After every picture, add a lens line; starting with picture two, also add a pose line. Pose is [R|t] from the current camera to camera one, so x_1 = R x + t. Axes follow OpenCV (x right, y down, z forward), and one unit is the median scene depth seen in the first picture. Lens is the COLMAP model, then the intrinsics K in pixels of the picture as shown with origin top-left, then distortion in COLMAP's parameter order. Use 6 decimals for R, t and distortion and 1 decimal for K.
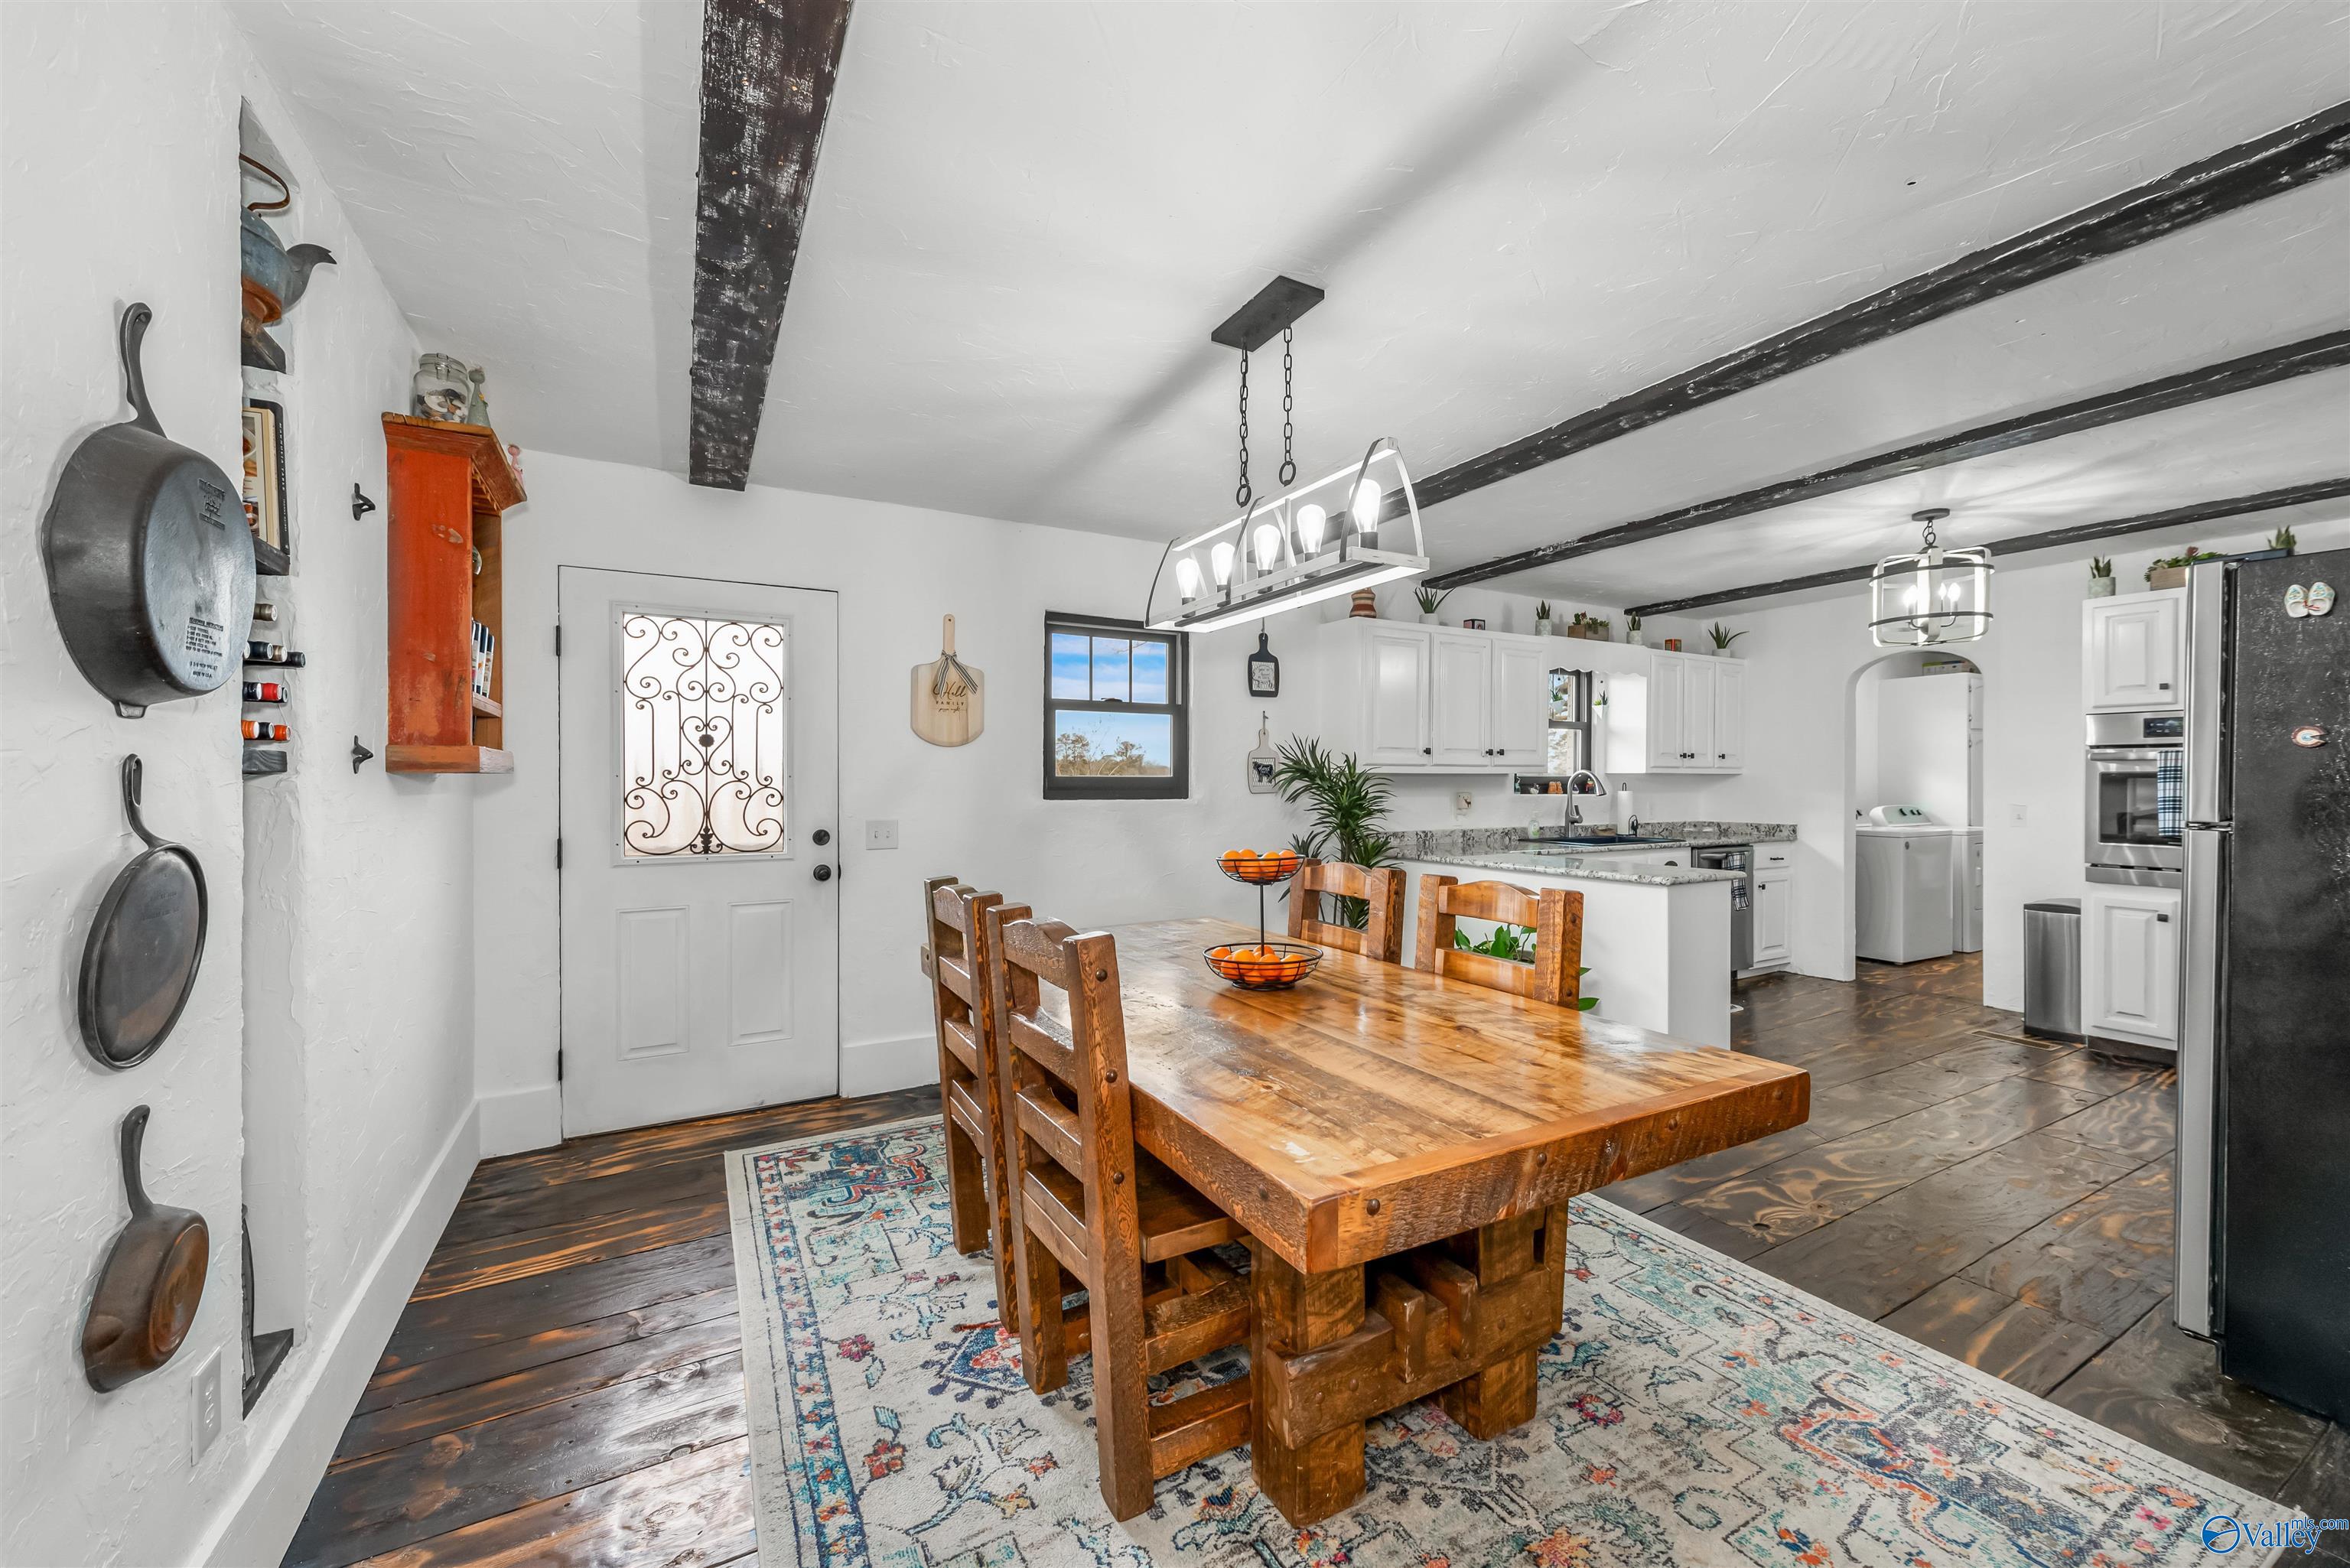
lens RADIAL K [[904.7, 0, 1196.5], [0, 904.7, 786.1], [0, 0, 1]] dist [0.014162, -0.004071]
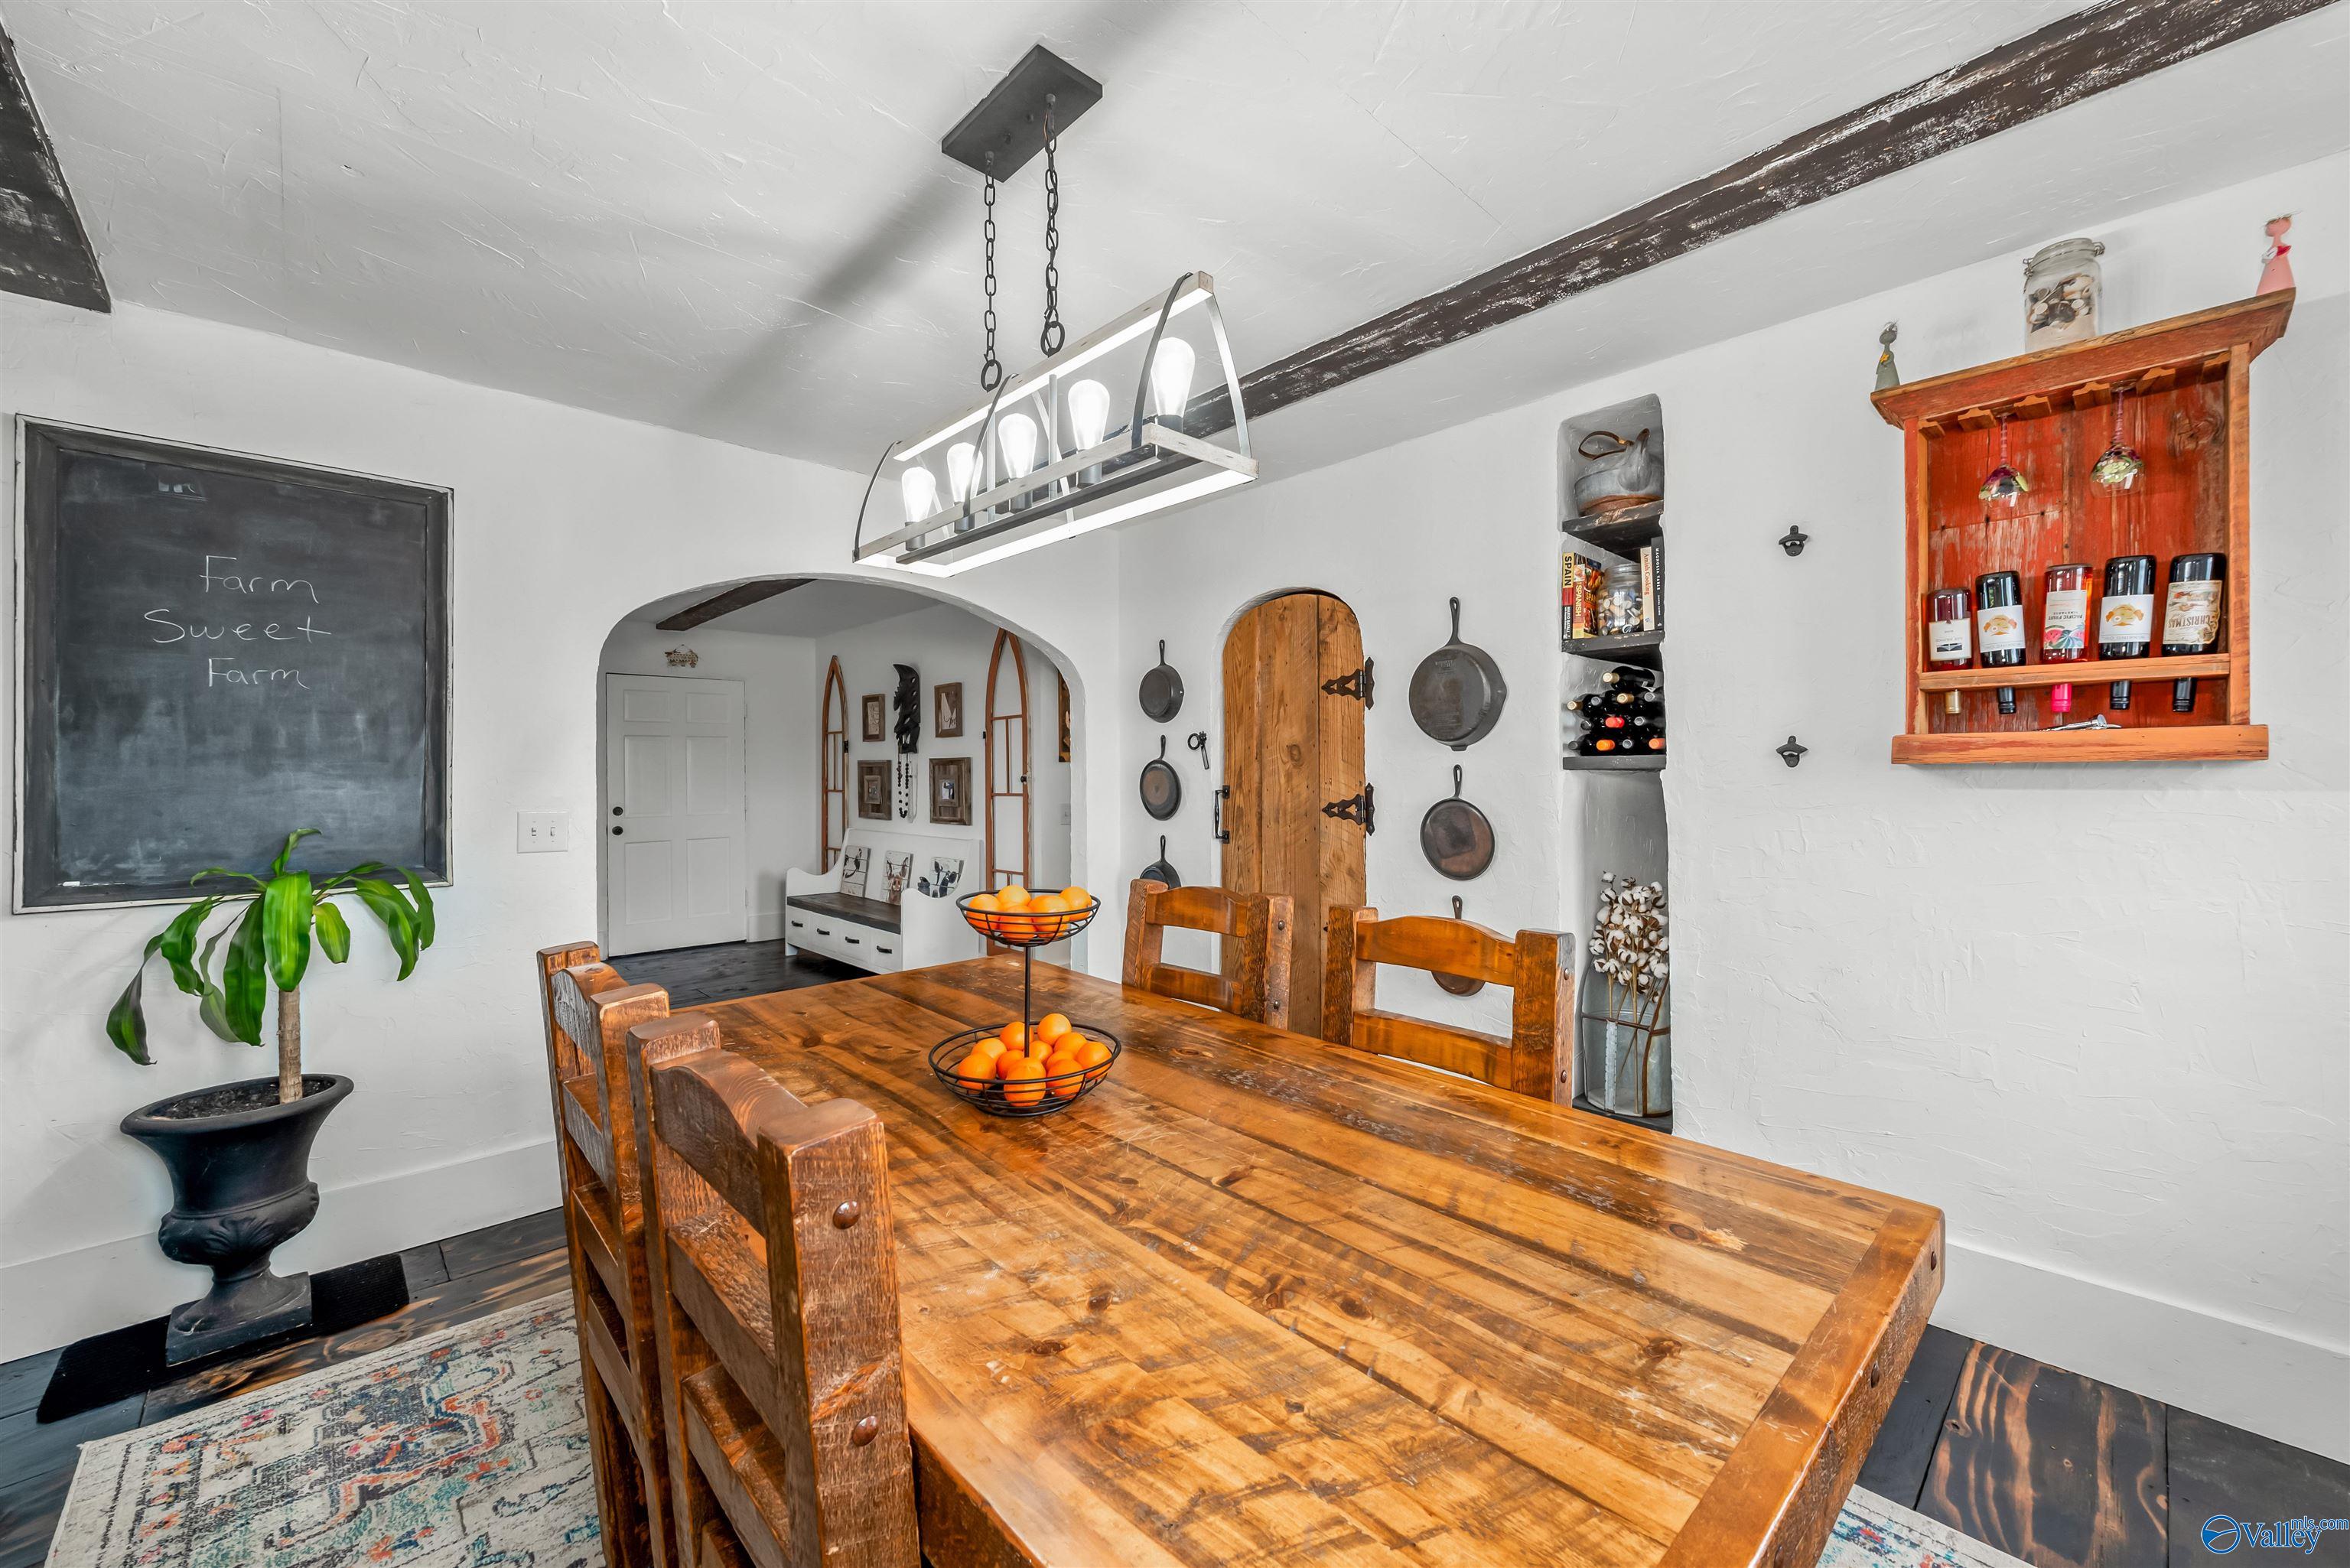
lens RADIAL K [[921.1, 0, 1205.2], [0, 921.1, 767.0], [0, 0, 1]] dist [0.012969, -0.003355]
pose [[-0.969813, 0.005039, -0.243797, 0.050784], [0.005664, 0.999982, -0.001863, -0.005498], [0.243783, -0.003187, -0.969825, 0.769475]]
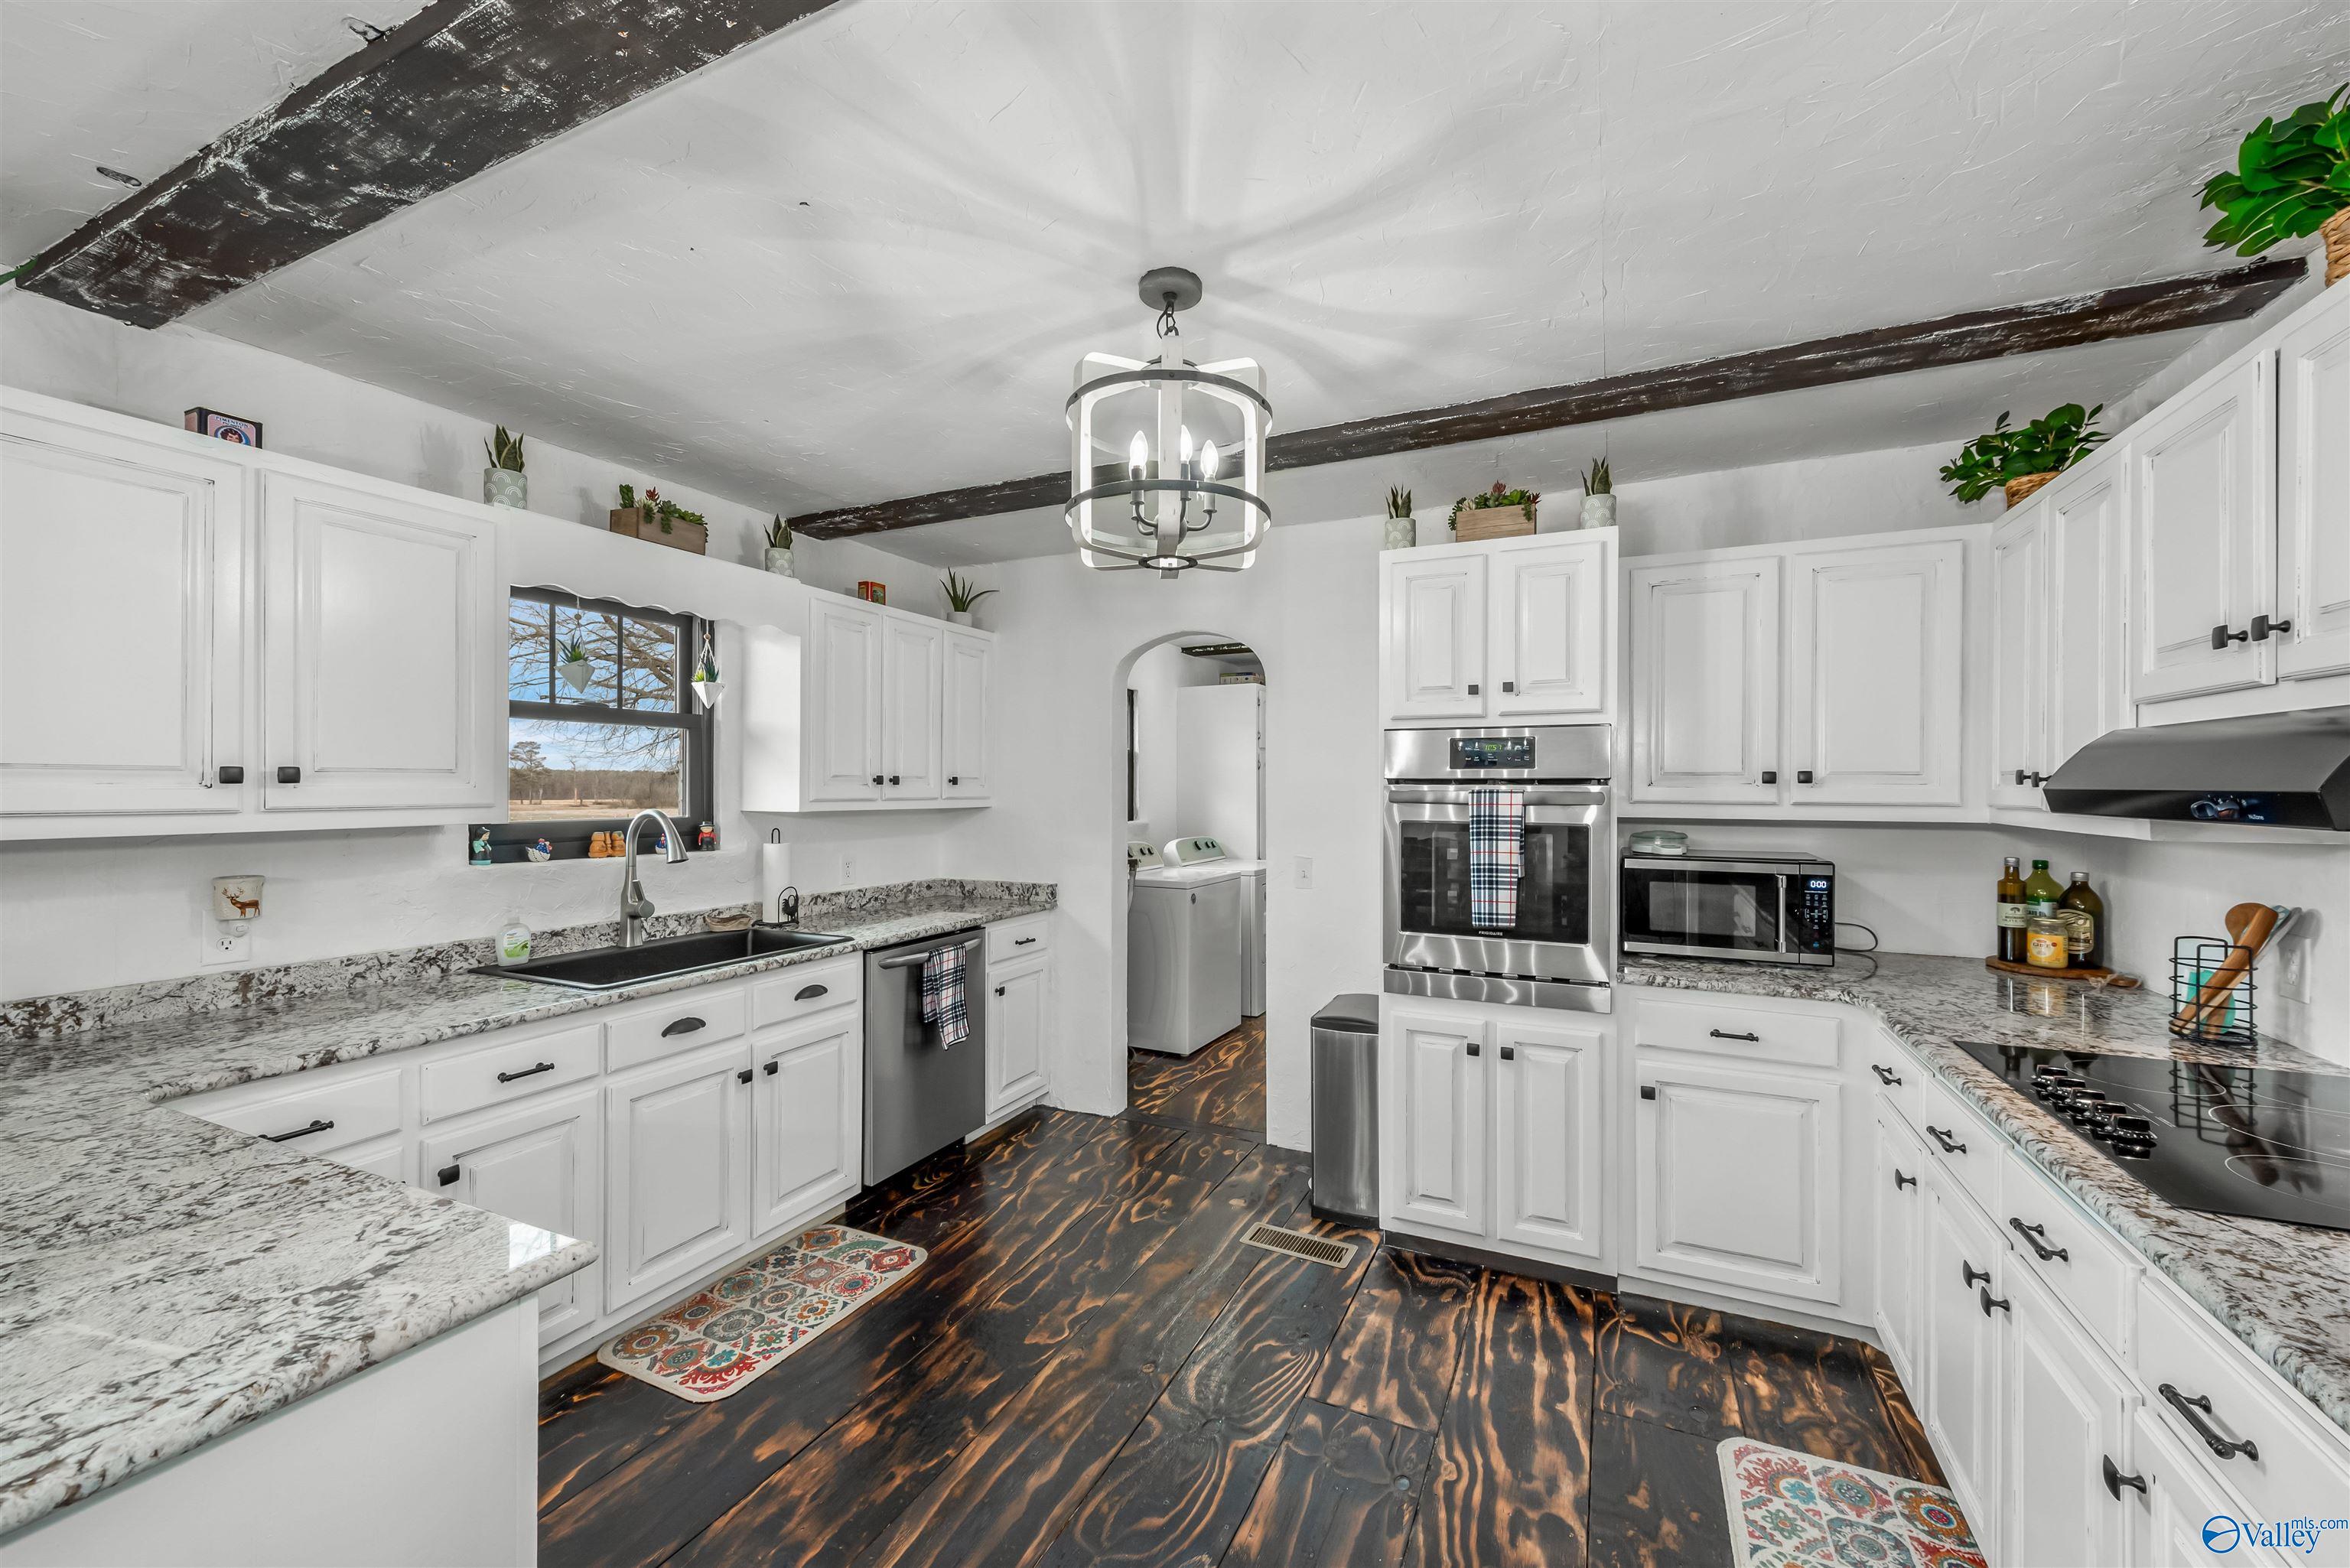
lens RADIAL K [[904.7, 0, 1196.5], [0, 904.7, 786.1], [0, 0, 1]] dist [0.014162, -0.004071]
pose [[0.810079, 0.002954, 0.586314, 0.427565], [0.001354, 0.999975, -0.006909, -0.030053], [-0.586320, 0.006390, 0.810055, 0.486073]]
